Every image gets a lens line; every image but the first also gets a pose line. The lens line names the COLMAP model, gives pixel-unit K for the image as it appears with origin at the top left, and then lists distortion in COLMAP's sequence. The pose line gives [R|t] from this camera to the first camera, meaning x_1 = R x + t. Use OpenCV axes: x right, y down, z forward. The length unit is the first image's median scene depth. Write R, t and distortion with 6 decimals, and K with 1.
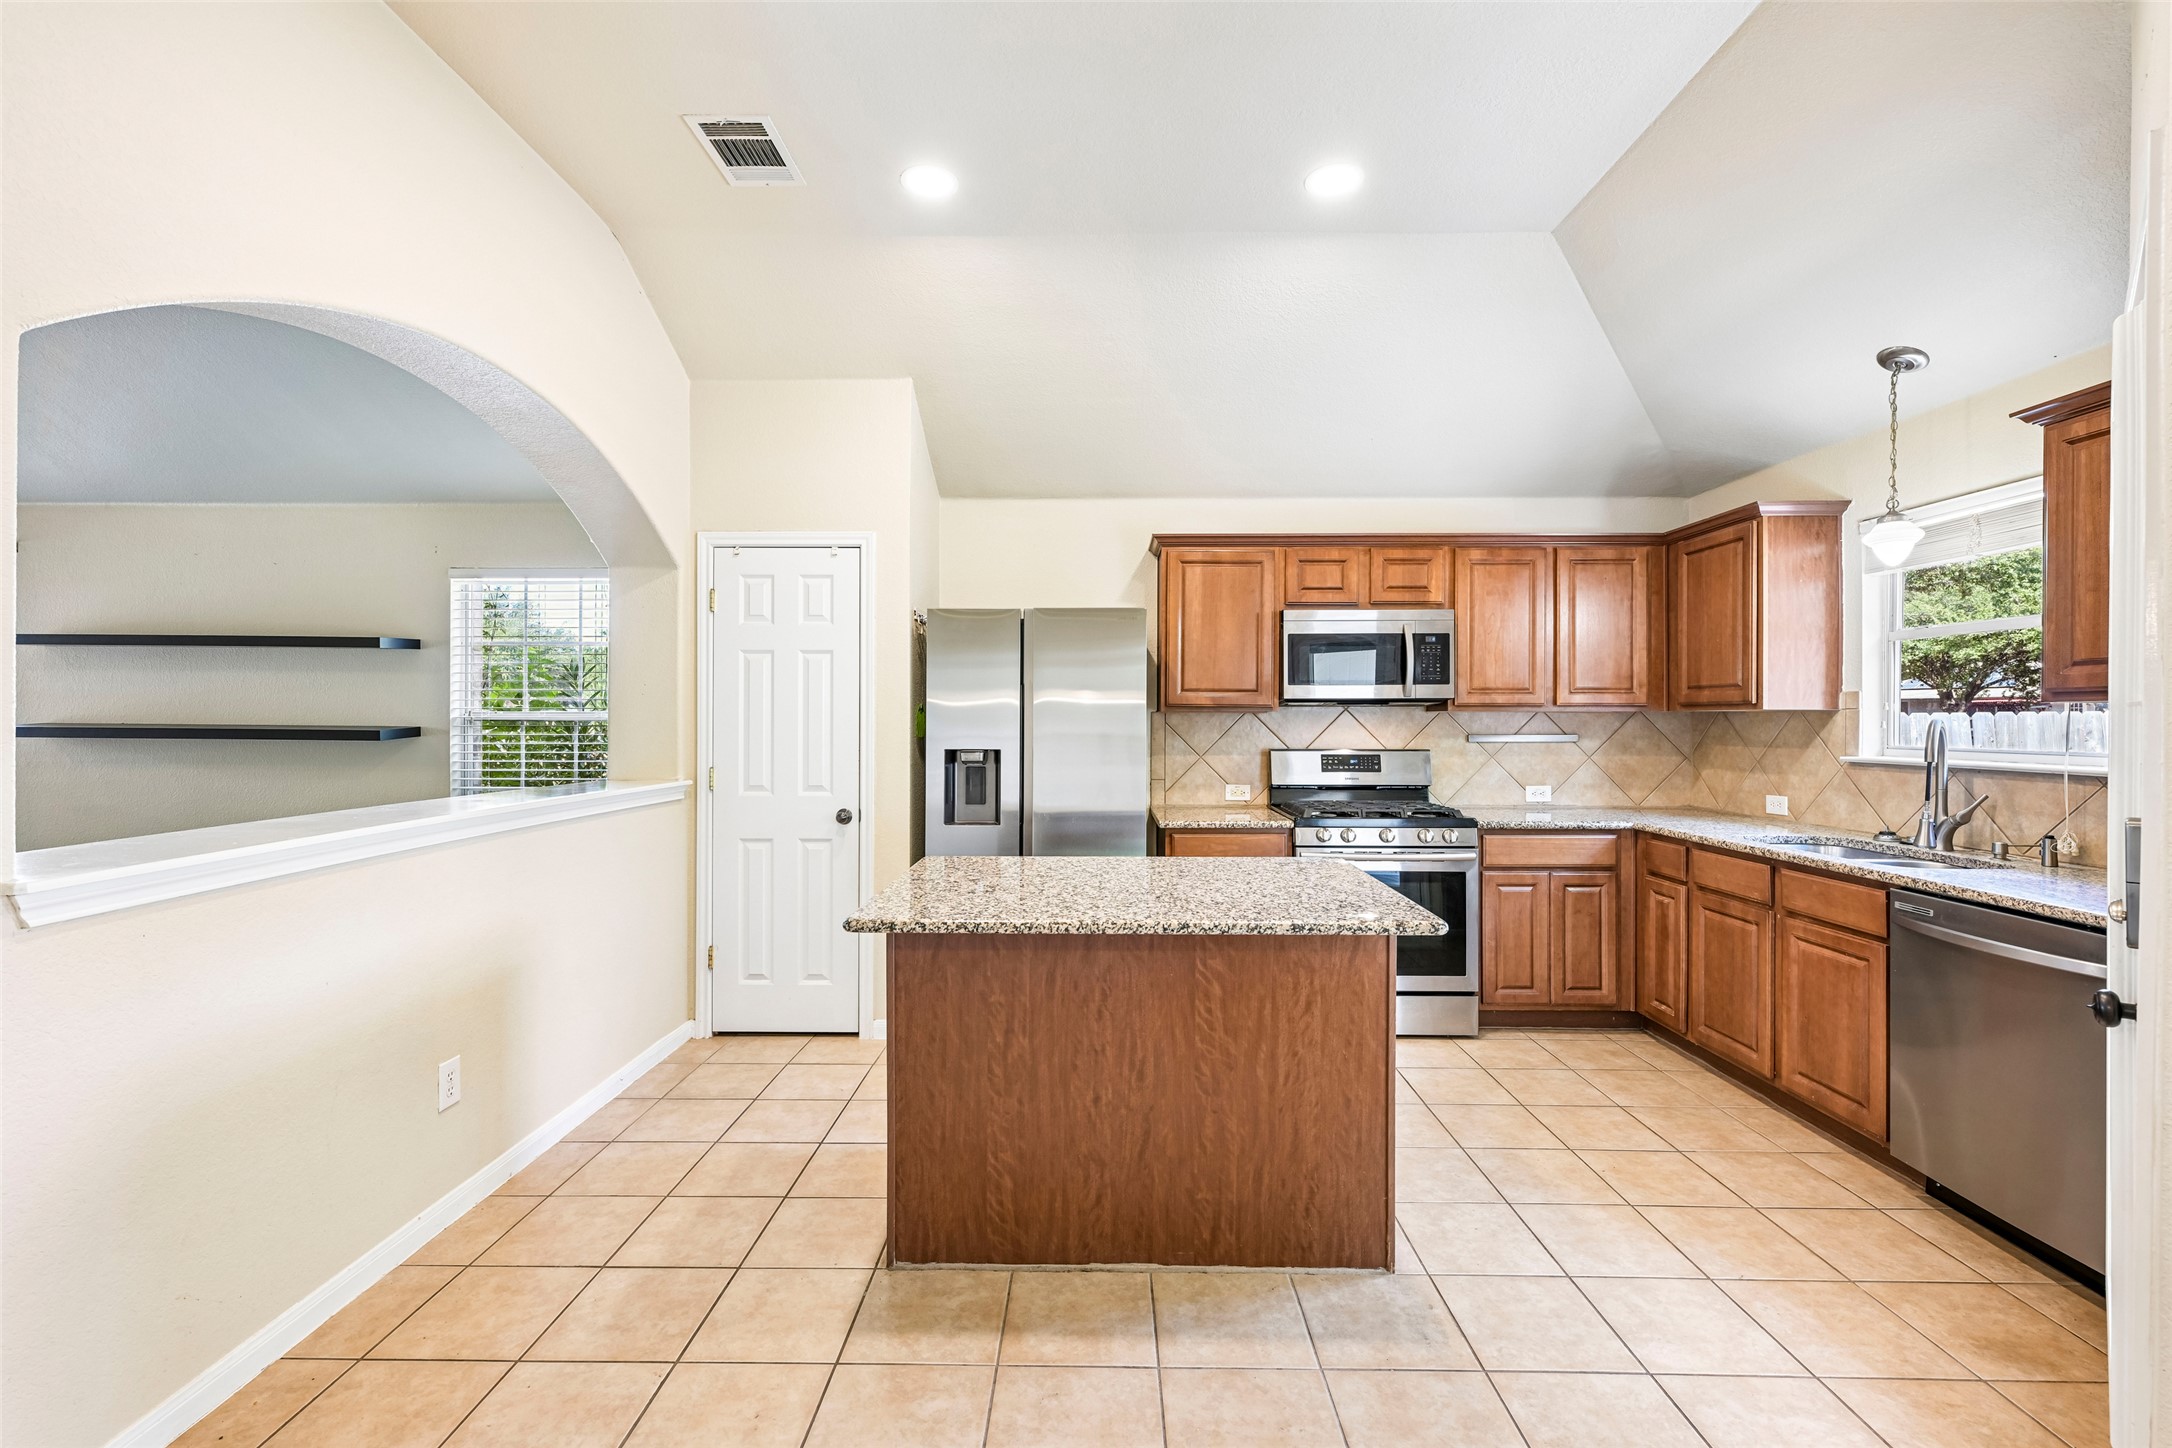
lens RADIAL K [[896.3, 0, 1038.0], [0, 896.3, 716.8], [0, 0, 1]] dist [0.000447, 0.000842]
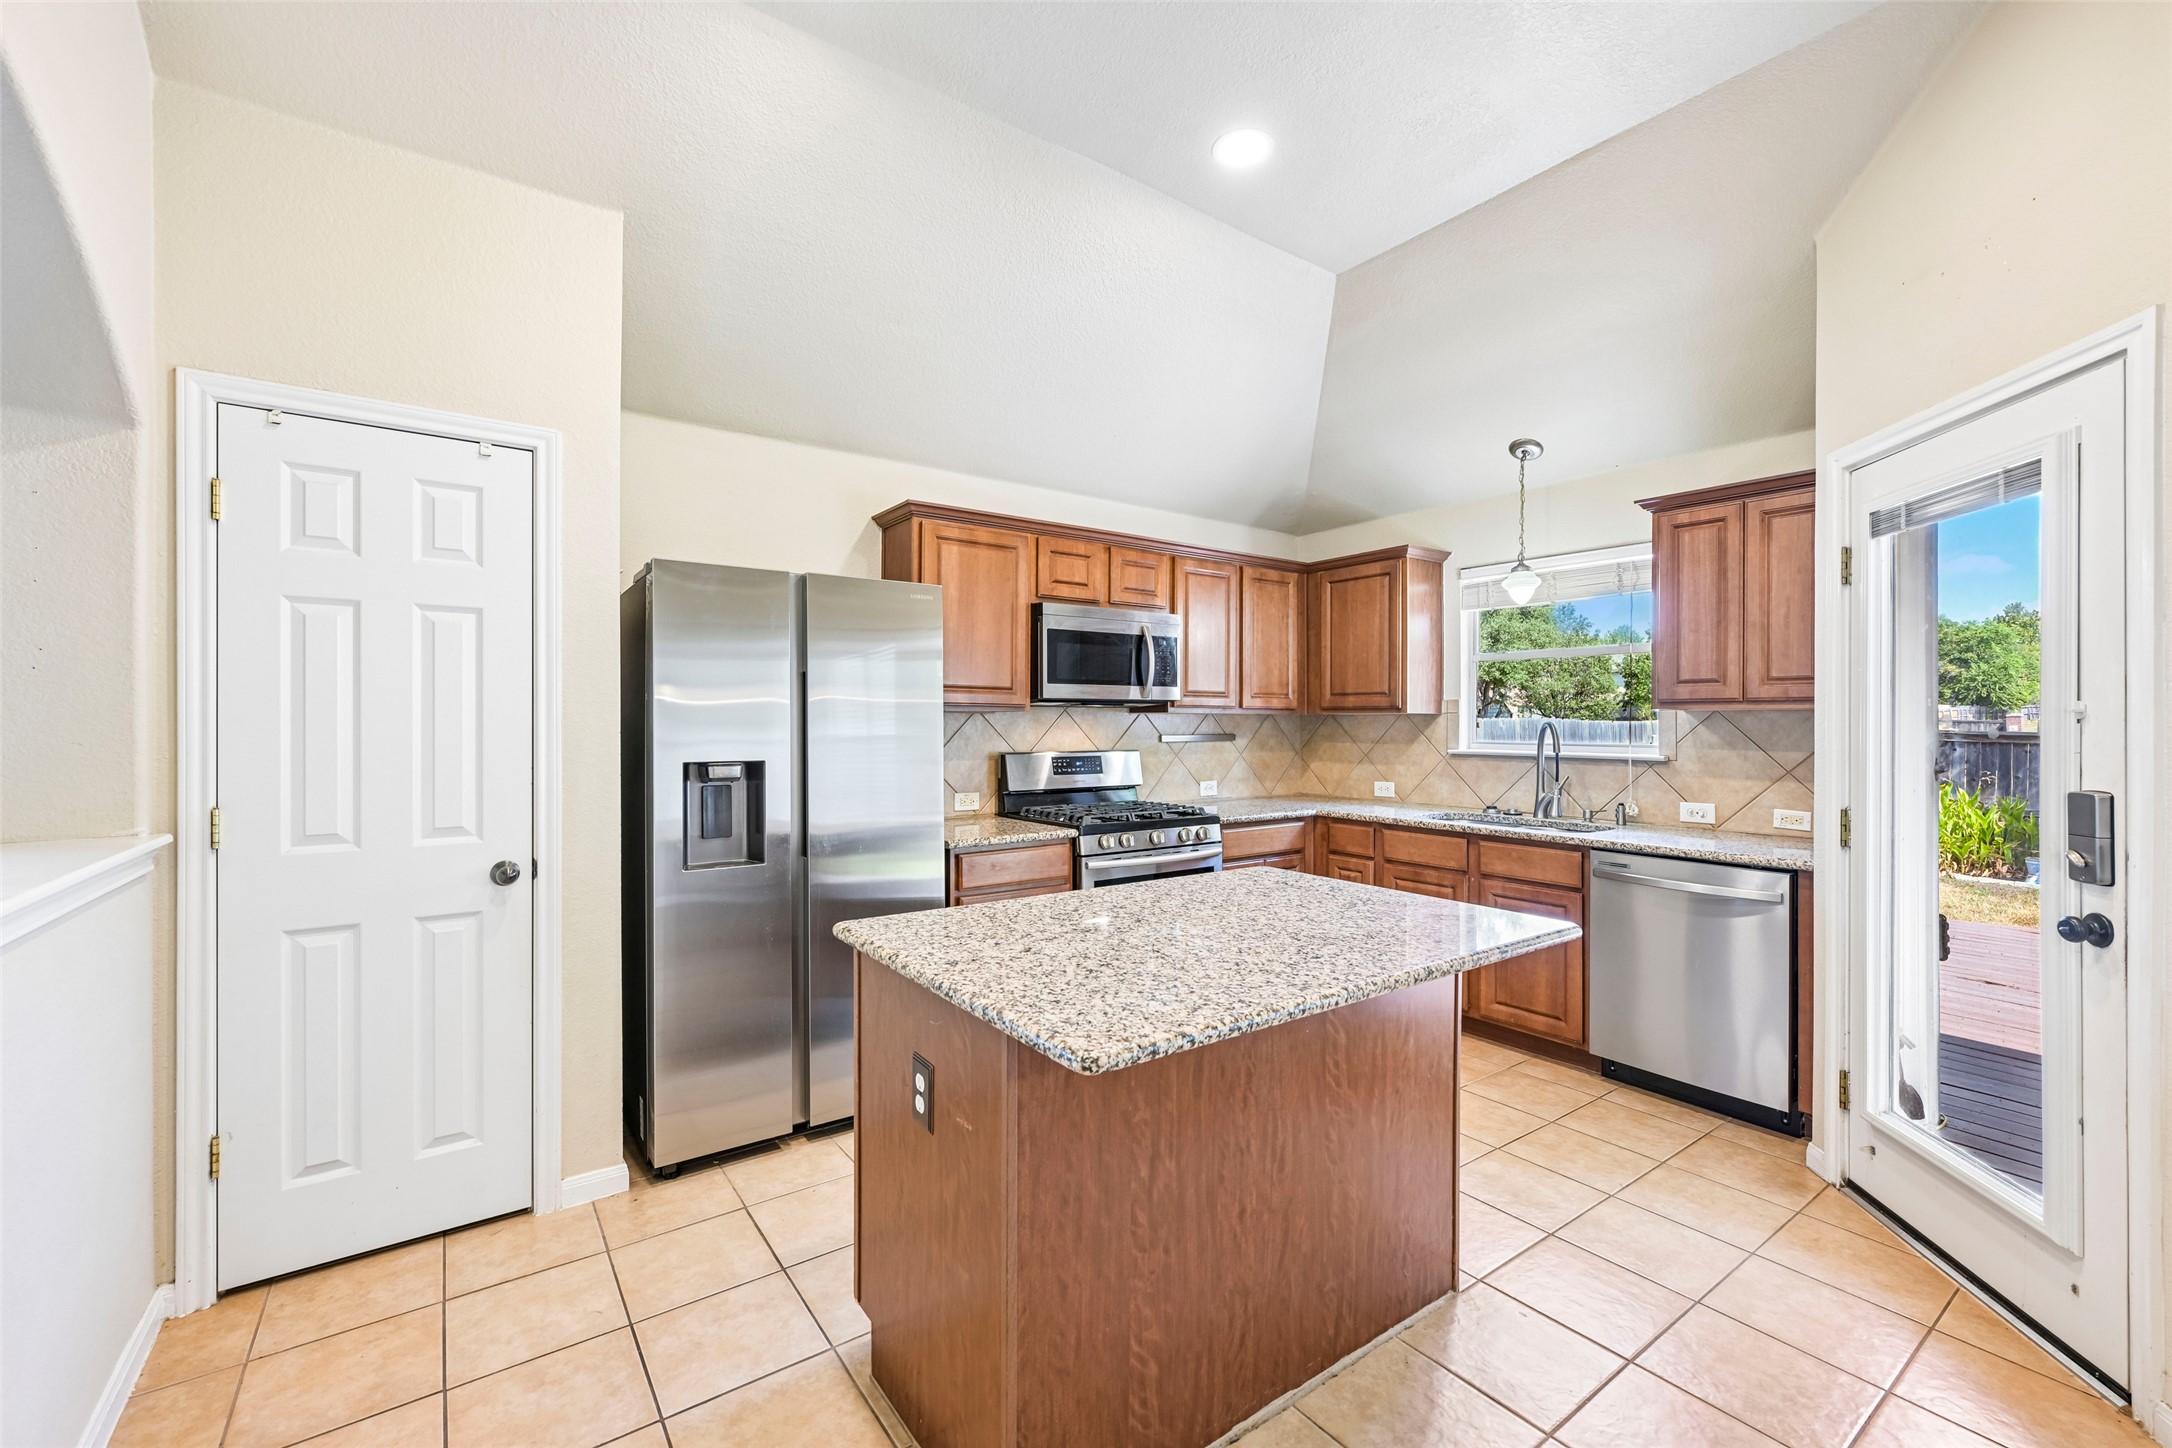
lens RADIAL K [[896.3, 0, 1023.2], [0, 896.3, 722.3], [0, 0, 1]] dist [0.000447, 0.000842]
pose [[0.799853, 0.000120, 0.600196, -0.331120], [-0.002856, 0.999989, 0.003605, 0.001656], [-0.600190, -0.004598, 0.799845, 0.300608]]
